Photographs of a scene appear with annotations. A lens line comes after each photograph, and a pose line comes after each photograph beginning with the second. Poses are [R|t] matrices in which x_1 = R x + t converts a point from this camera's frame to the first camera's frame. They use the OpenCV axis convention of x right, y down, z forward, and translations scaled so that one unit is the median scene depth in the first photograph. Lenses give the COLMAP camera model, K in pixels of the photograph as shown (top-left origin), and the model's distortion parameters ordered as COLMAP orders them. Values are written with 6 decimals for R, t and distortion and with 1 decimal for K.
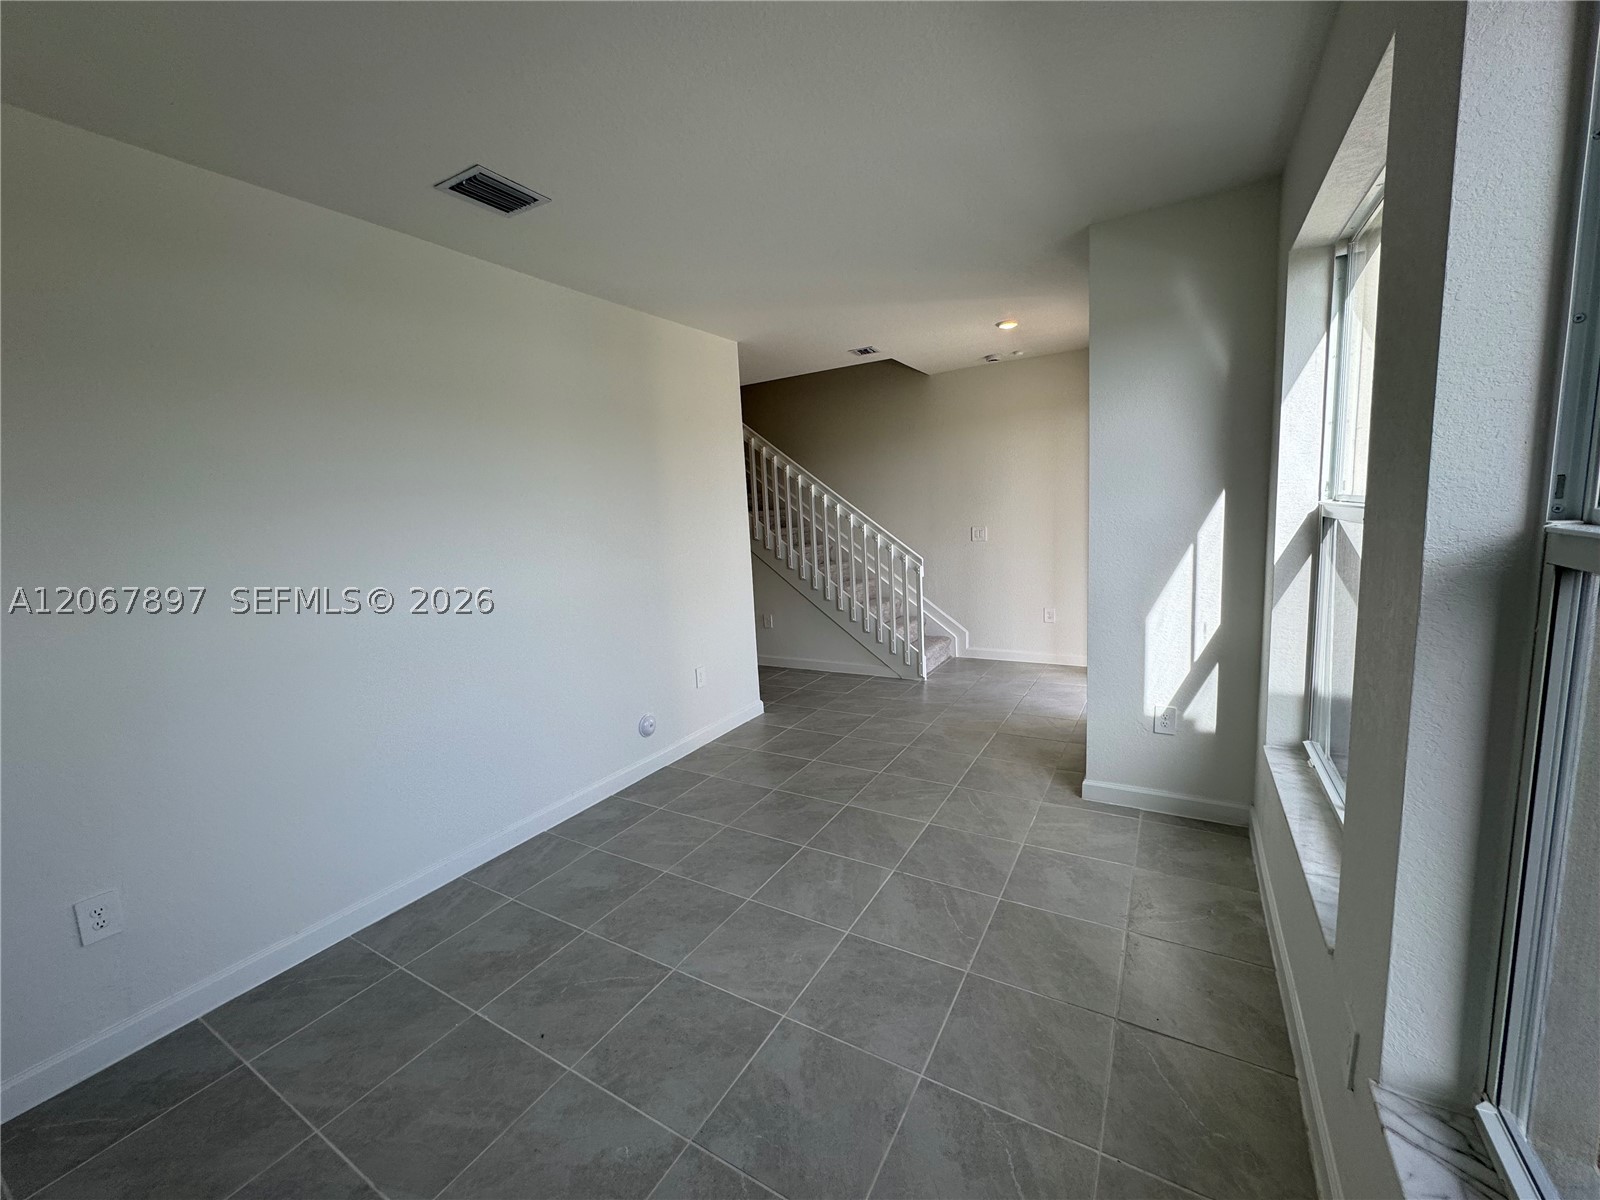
lens RADIAL K [[636.8, 0, 800.0], [0, 636.8, 600.0], [0, 0, 1]] dist [-0.001955, 0.000017]
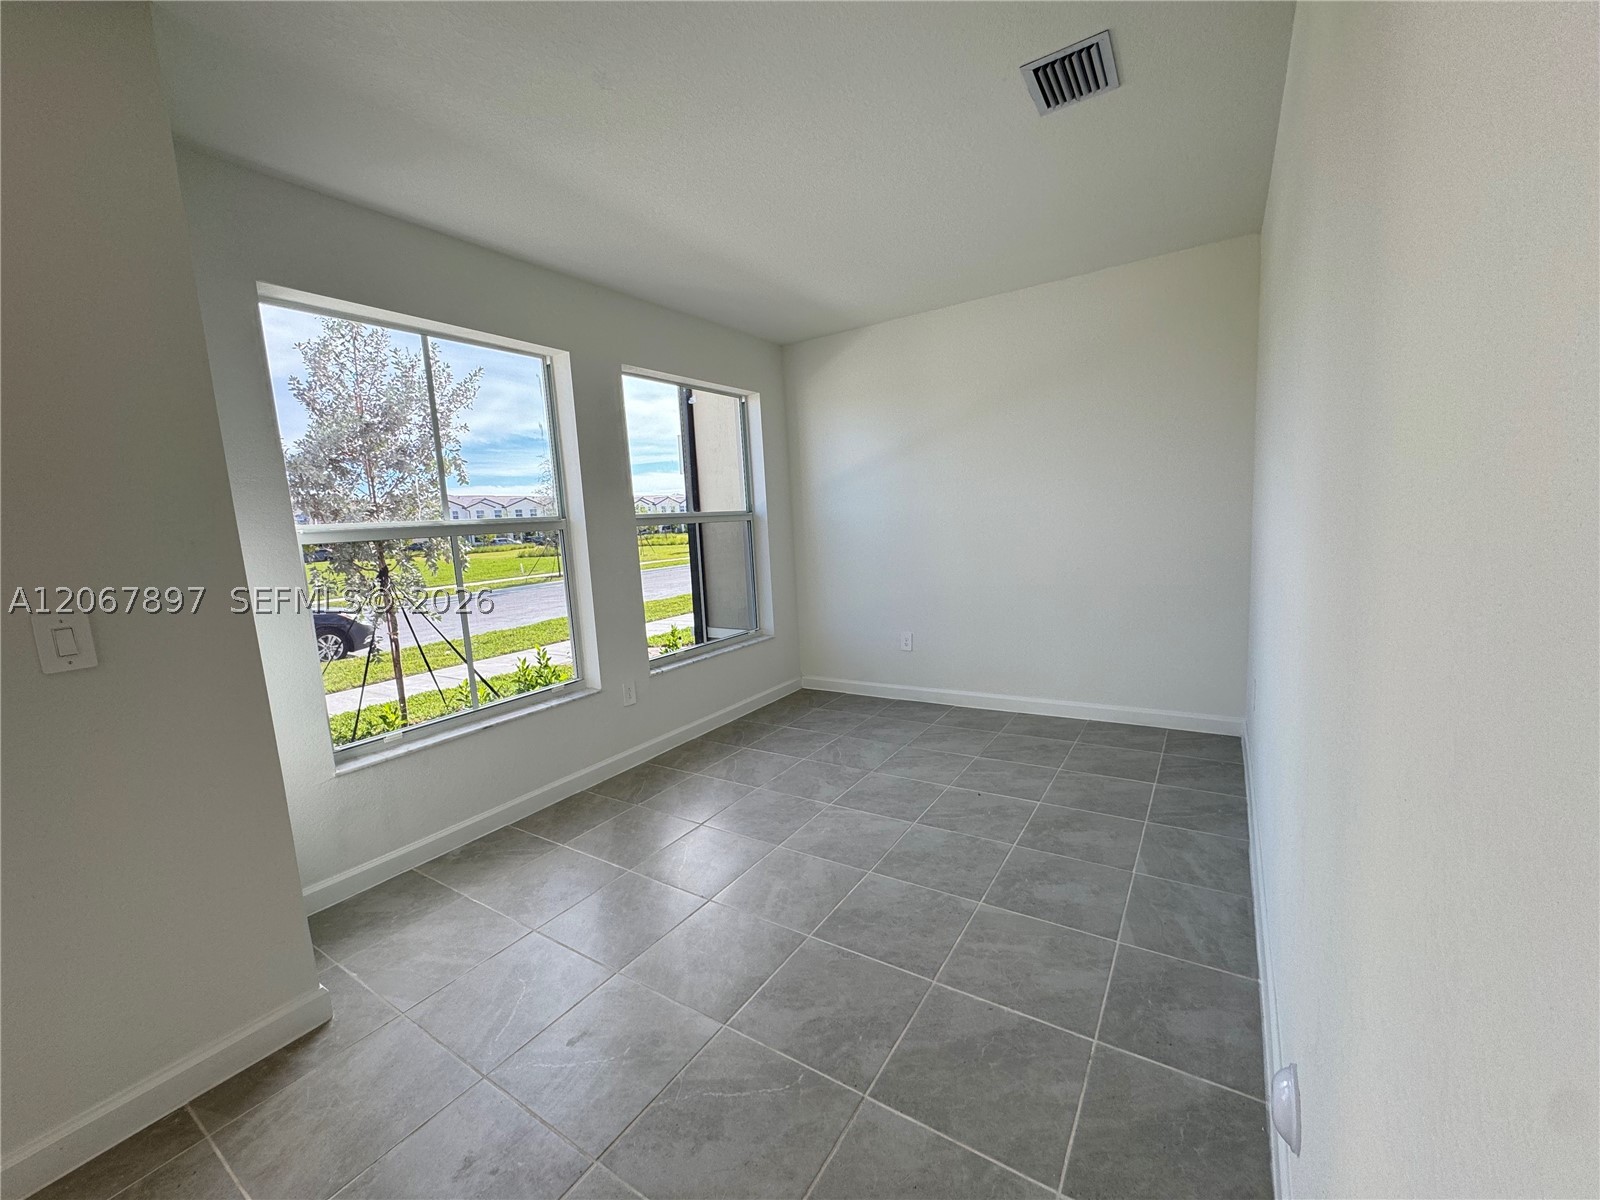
lens RADIAL K [[636.8, 0, 800.0], [0, 636.8, 600.0], [0, 0, 1]] dist [-0.001955, 0.000017]
pose [[-0.992424, 0.106554, 0.061160, -0.073468], [0.119099, 0.956588, 0.265999, -0.189858], [-0.030162, 0.271268, -0.962031, 1.711071]]
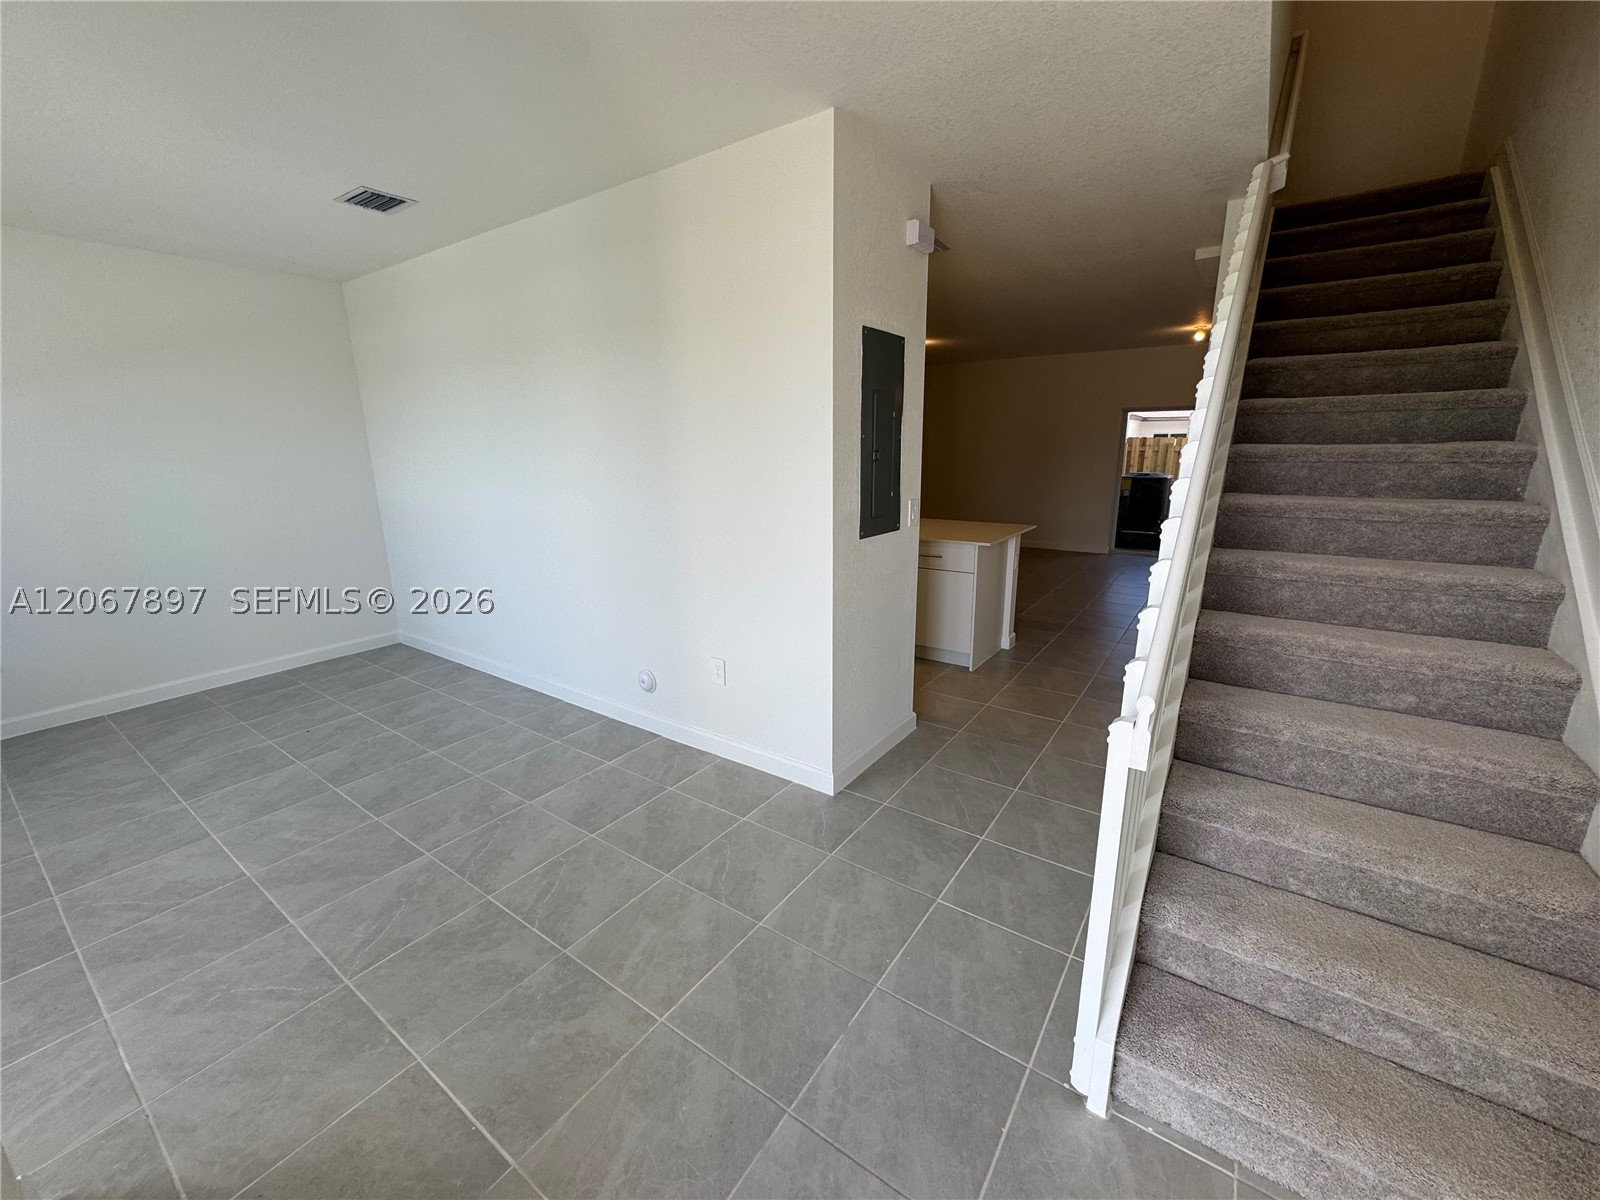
lens RADIAL K [[634.5, 0, 802.1], [0, 634.5, 610.7], [0, 0, 1]] dist [-0.001395, 0.000138]
pose [[-0.074660, 0.307460, -0.948627, 0.807242], [-0.129806, 0.940192, 0.314943, -0.299077], [0.988725, 0.146651, -0.030285, 1.717912]]
